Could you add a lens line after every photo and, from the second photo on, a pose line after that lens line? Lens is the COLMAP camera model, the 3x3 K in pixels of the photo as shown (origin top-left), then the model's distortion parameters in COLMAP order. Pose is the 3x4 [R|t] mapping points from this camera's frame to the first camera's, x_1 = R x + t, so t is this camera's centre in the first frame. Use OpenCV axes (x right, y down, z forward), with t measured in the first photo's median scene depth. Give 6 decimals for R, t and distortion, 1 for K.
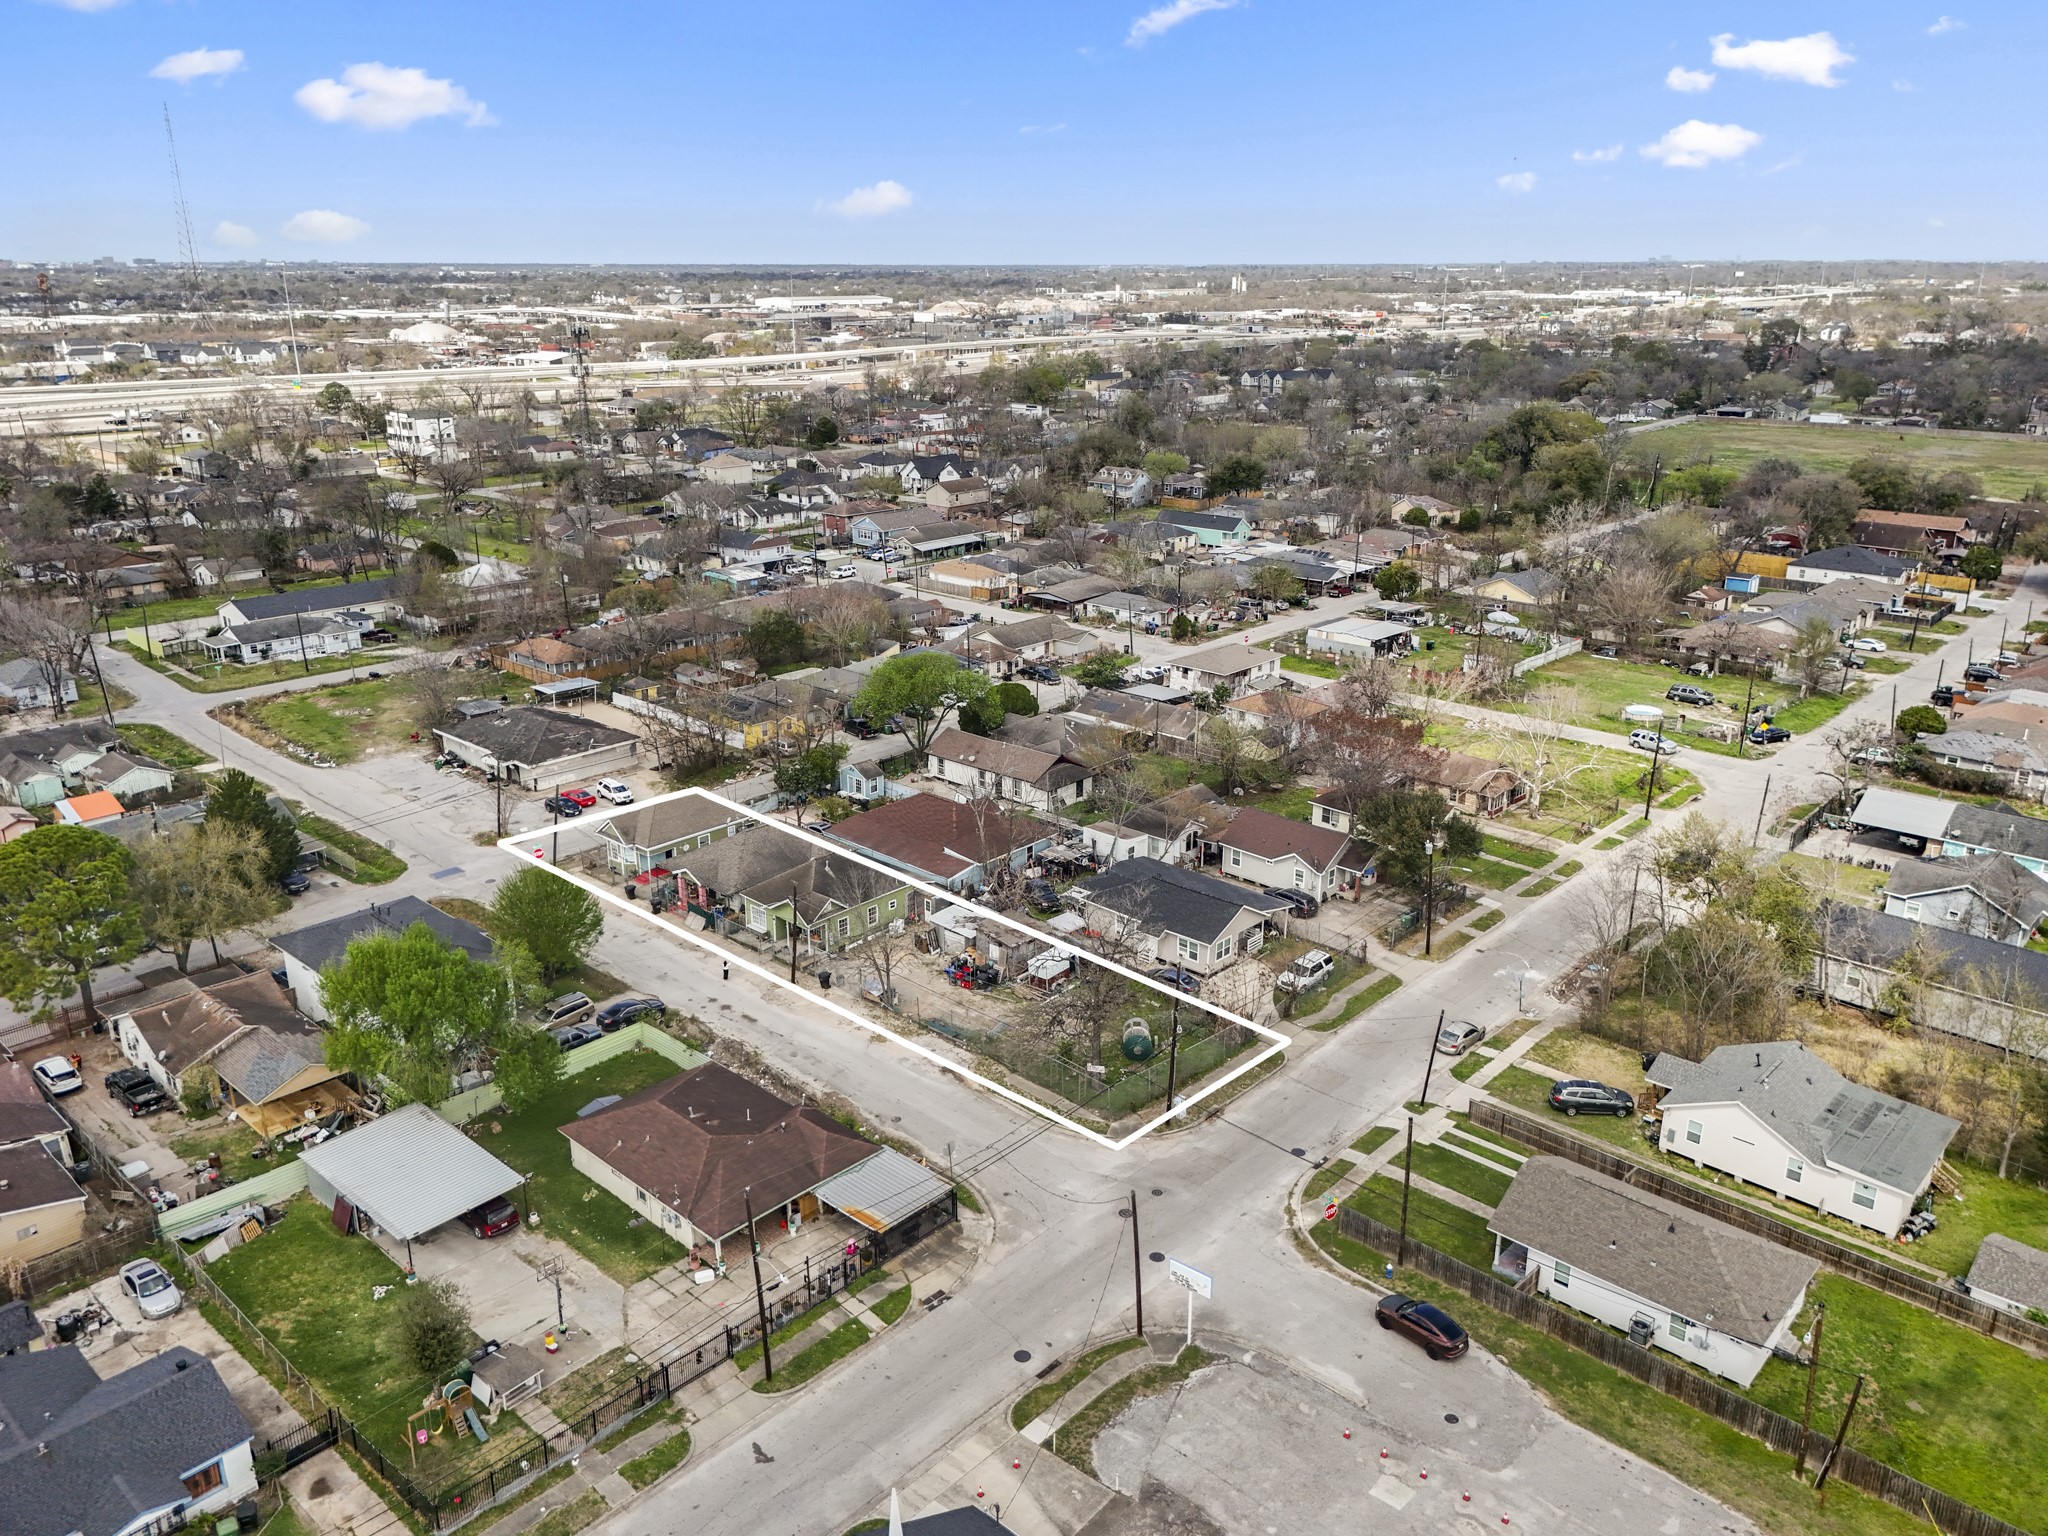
lens RADIAL K [[1520.1, 0, 1026.3], [0, 1520.1, 764.3], [0, 0, 1]] dist [0.079969, -0.084061]
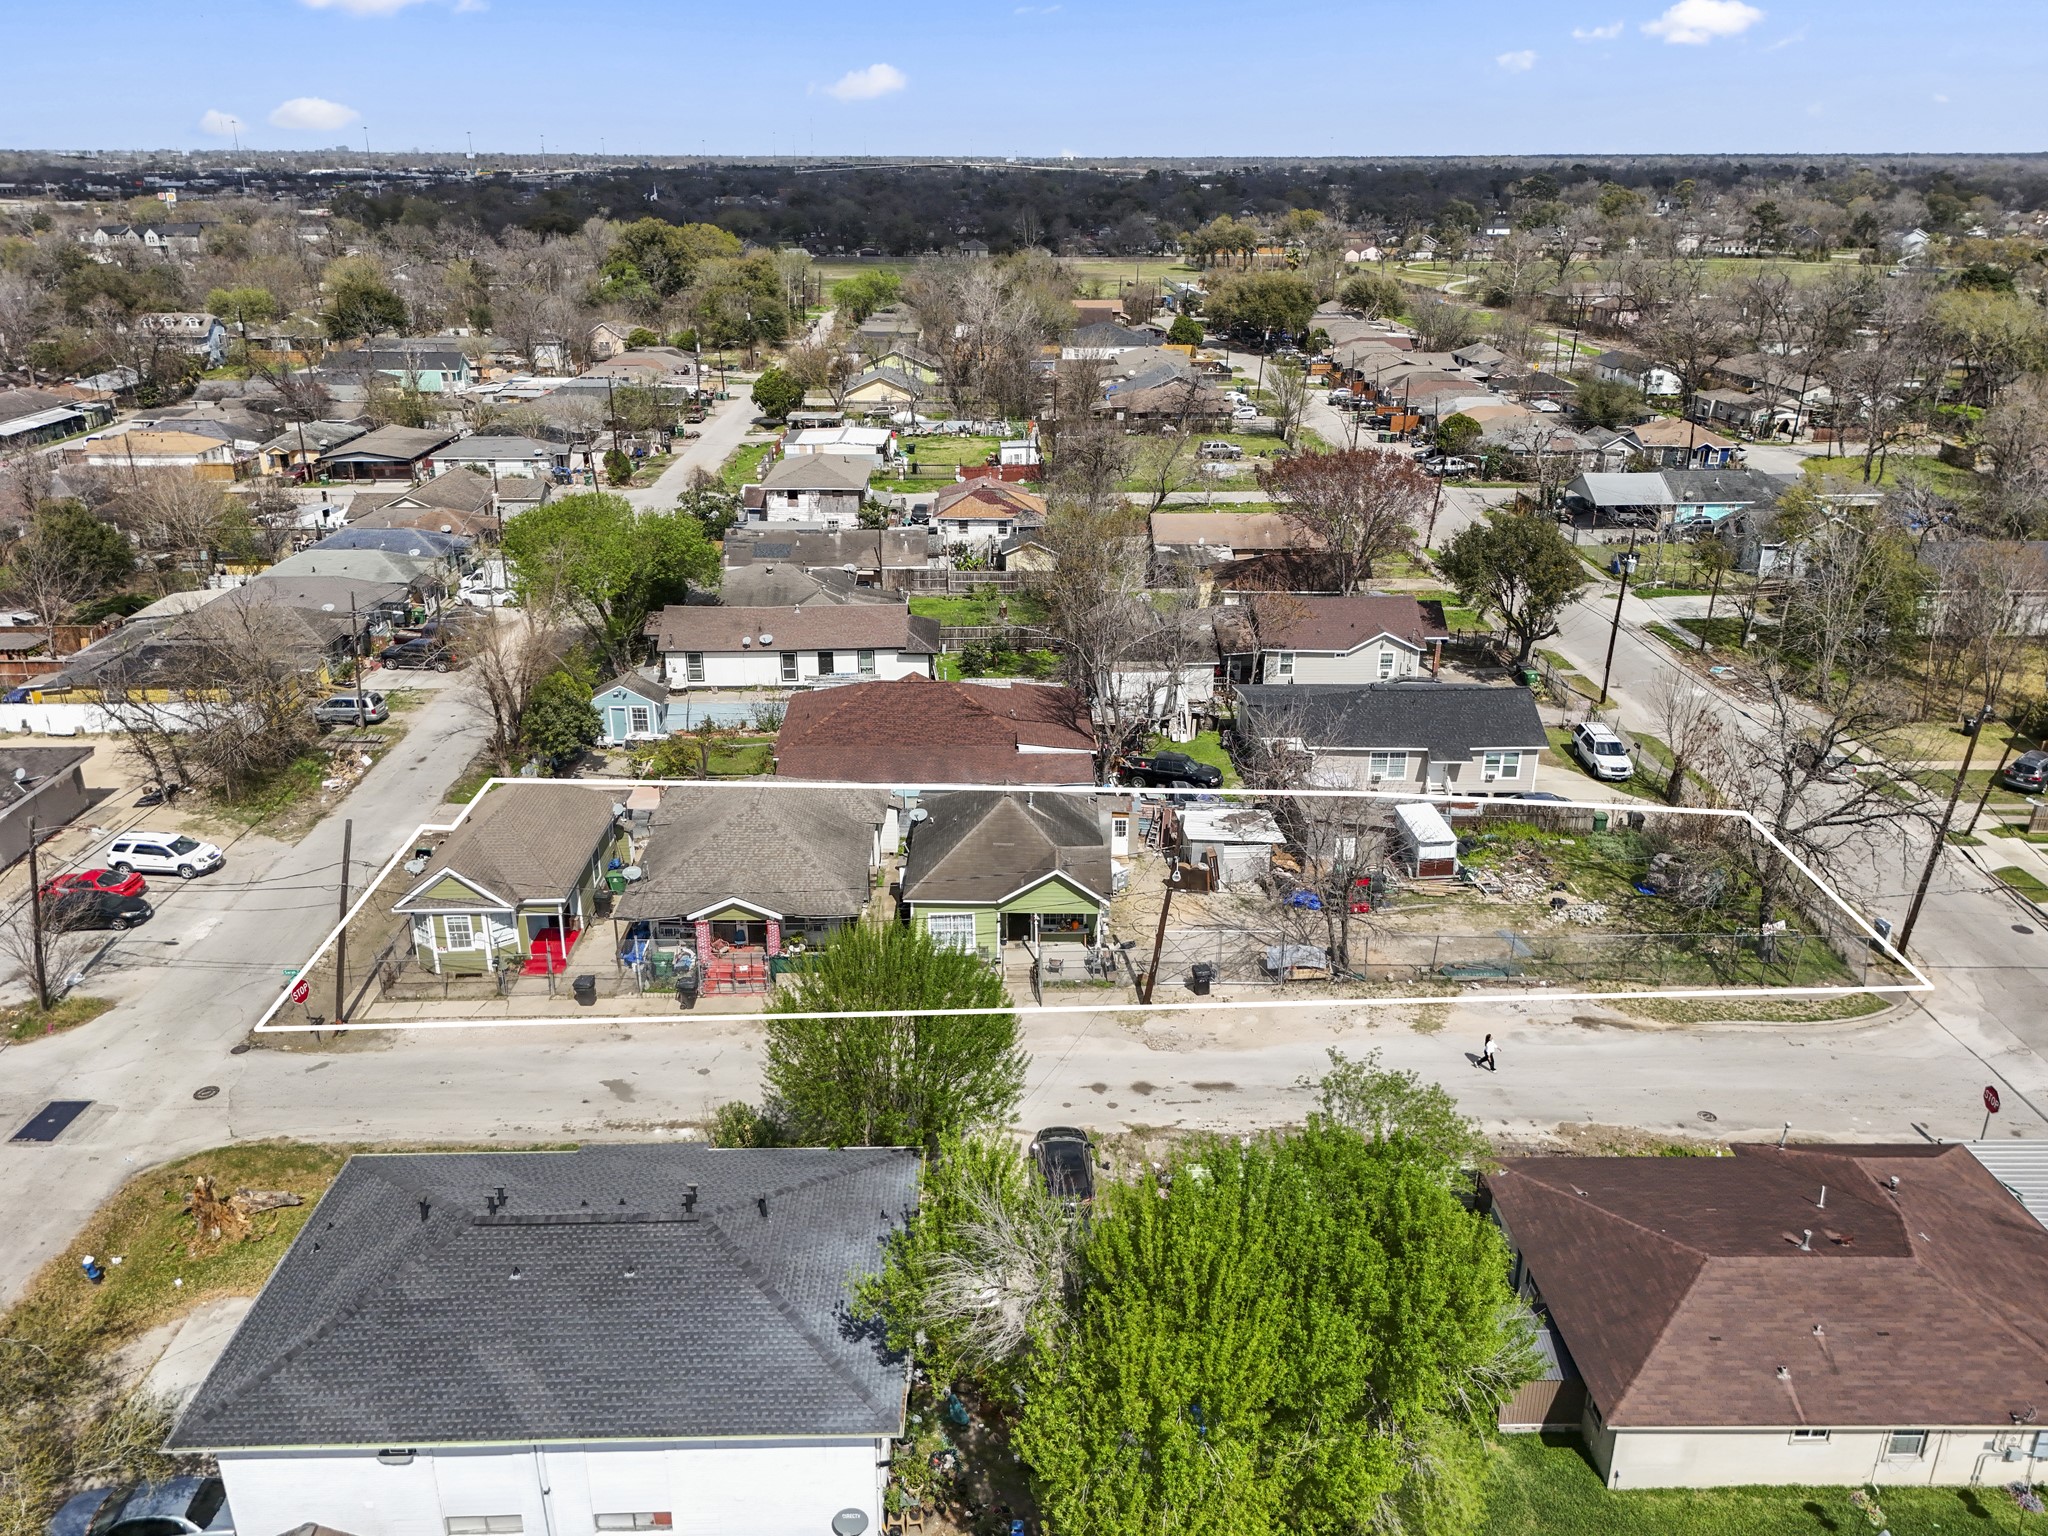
lens RADIAL K [[1520.1, 0, 1026.3], [0, 1520.1, 764.3], [0, 0, 1]] dist [0.079969, -0.084061]
pose [[0.719250, -0.255619, 0.646017, -0.360576], [0.215858, 0.966055, 0.141924, -0.018475], [-0.660367, 0.037369, 0.750013, 0.434250]]
